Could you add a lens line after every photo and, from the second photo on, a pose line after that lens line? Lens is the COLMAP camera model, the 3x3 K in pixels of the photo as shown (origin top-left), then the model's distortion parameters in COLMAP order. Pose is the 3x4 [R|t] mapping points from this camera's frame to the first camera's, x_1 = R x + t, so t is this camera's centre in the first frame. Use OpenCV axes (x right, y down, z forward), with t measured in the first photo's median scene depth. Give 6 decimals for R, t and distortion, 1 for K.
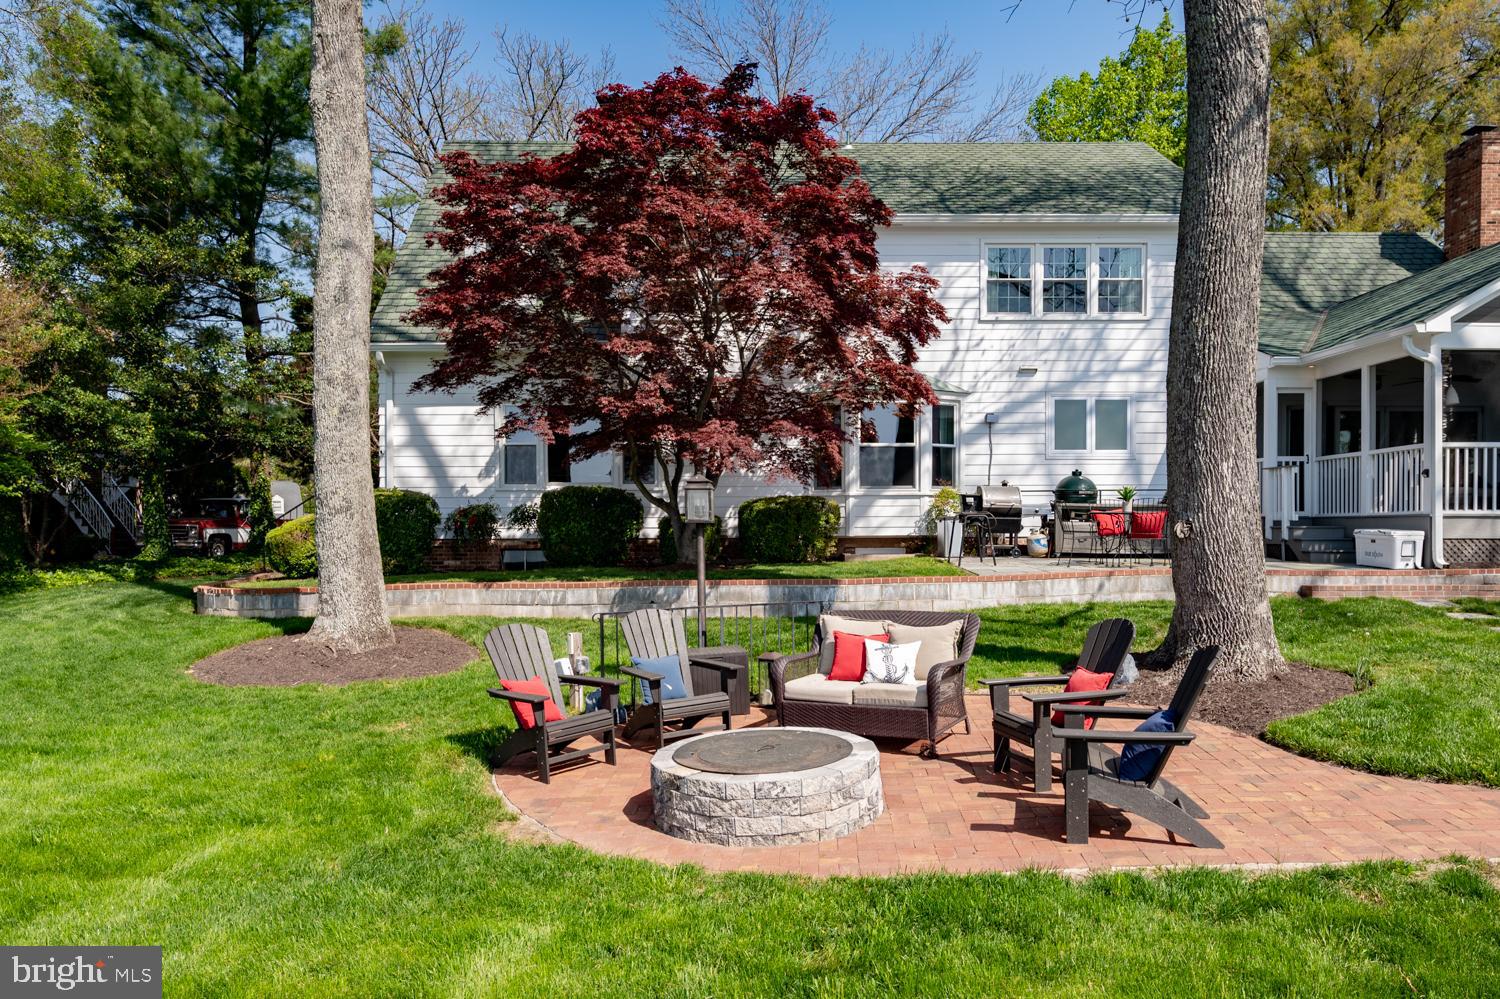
lens RADIAL K [[1075.5, 0, 749.9], [0, 1075.5, 504.5], [0, 0, 1]] dist [0.004338, 0.000733]
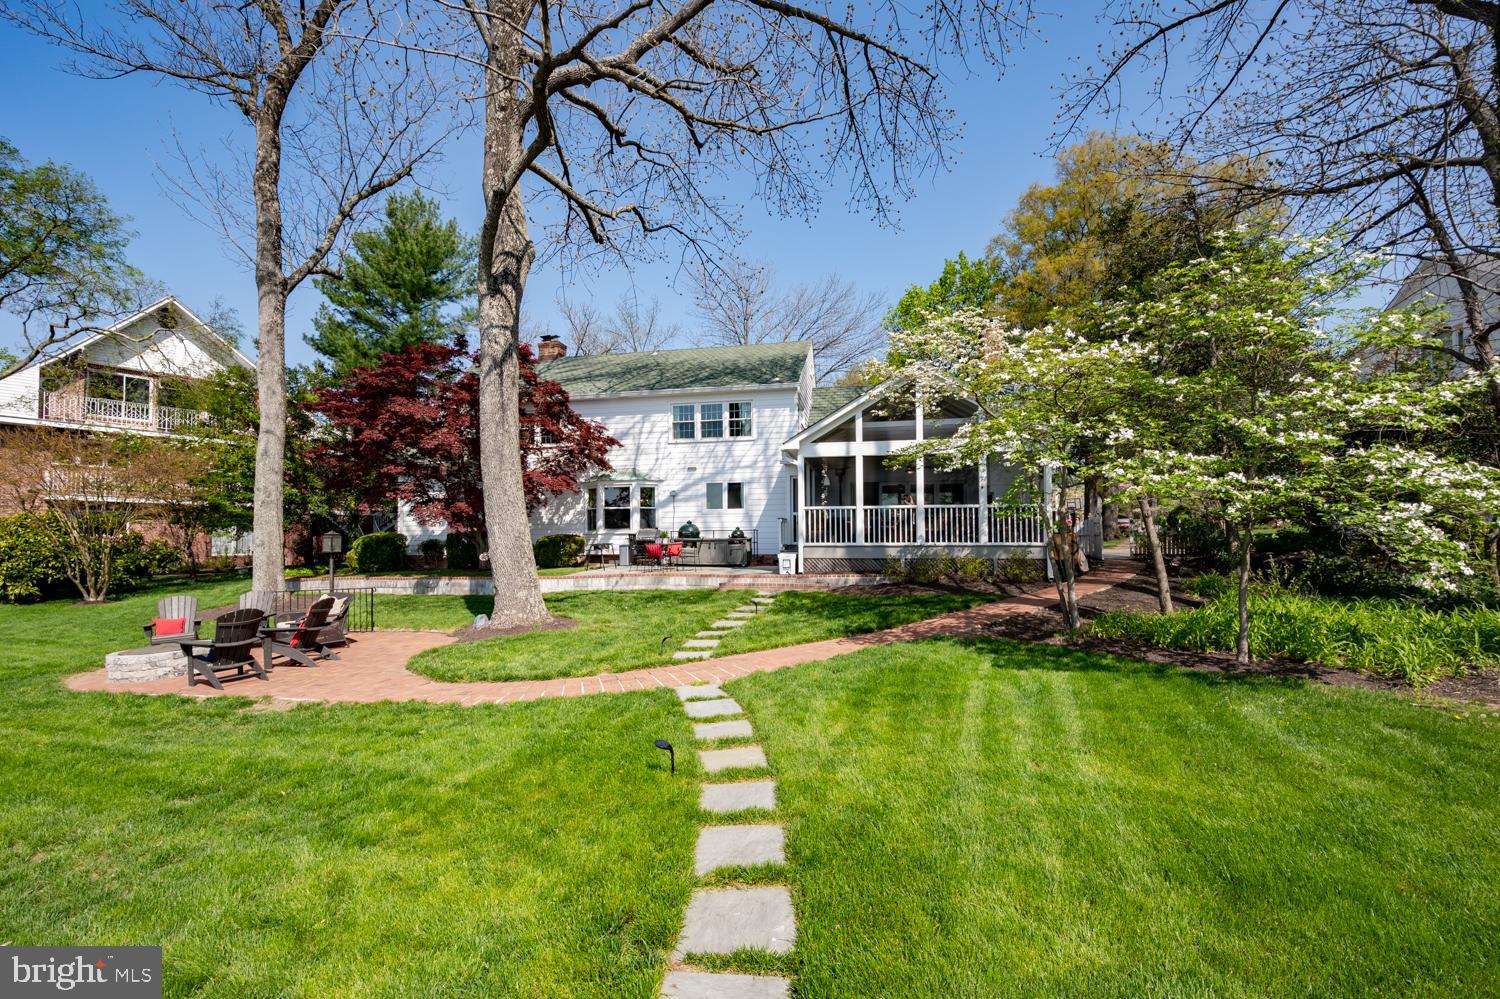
lens RADIAL K [[615.4, 0, 751.2], [0, 615.4, 499.6], [0, 0, 1]] dist [0.000743, 0.000015]
pose [[0.978957, -0.016023, -0.203438, 0.583214], [0.005880, 0.998714, -0.050364, -0.012681], [0.203983, 0.048108, 0.977792, -0.052277]]
